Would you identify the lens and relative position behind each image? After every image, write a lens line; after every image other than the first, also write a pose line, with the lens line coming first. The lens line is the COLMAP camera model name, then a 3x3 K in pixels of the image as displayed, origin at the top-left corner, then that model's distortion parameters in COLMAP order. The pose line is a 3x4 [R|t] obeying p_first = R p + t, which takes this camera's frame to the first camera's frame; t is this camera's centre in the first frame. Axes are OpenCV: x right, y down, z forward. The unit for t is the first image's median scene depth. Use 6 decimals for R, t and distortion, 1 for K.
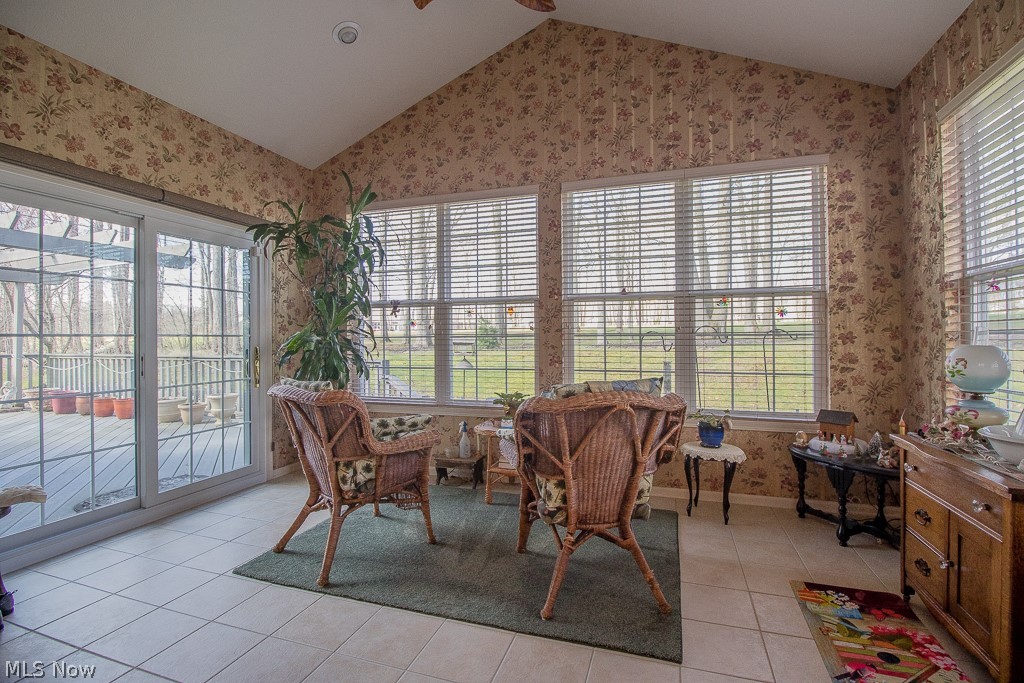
lens RADIAL K [[473.9, 0, 513.0], [0, 473.9, 333.6], [0, 0, 1]] dist [0.001442, -0.013716]
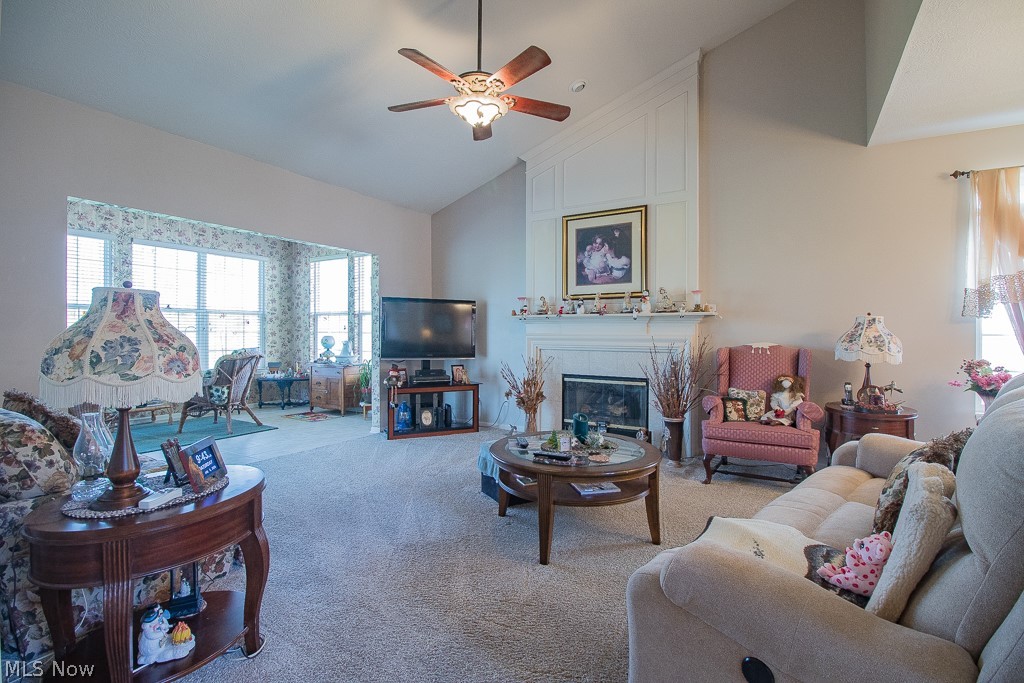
lens RADIAL K [[473.9, 0, 513.0], [0, 473.9, 333.6], [0, 0, 1]] dist [0.001442, -0.013716]
pose [[0.221045, 0.005394, 0.975249, -1.428977], [-0.010627, 0.999939, -0.003122, 0.002421], [-0.975206, -0.009674, 0.221089, -0.765268]]
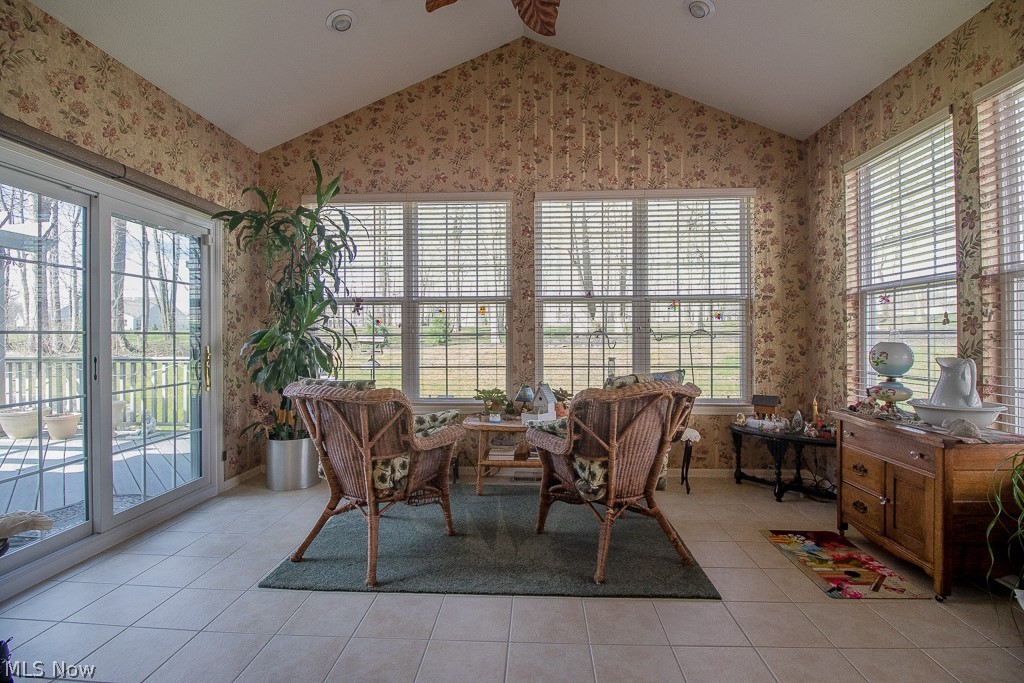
lens RADIAL K [[473.9, 0, 513.0], [0, 473.9, 333.6], [0, 0, 1]] dist [0.001442, -0.013716]
pose [[0.963846, 0.003643, 0.266434, -0.276644], [-0.004158, 0.999990, 0.001367, 0.001229], [-0.266427, -0.002425, 0.963852, -0.026226]]
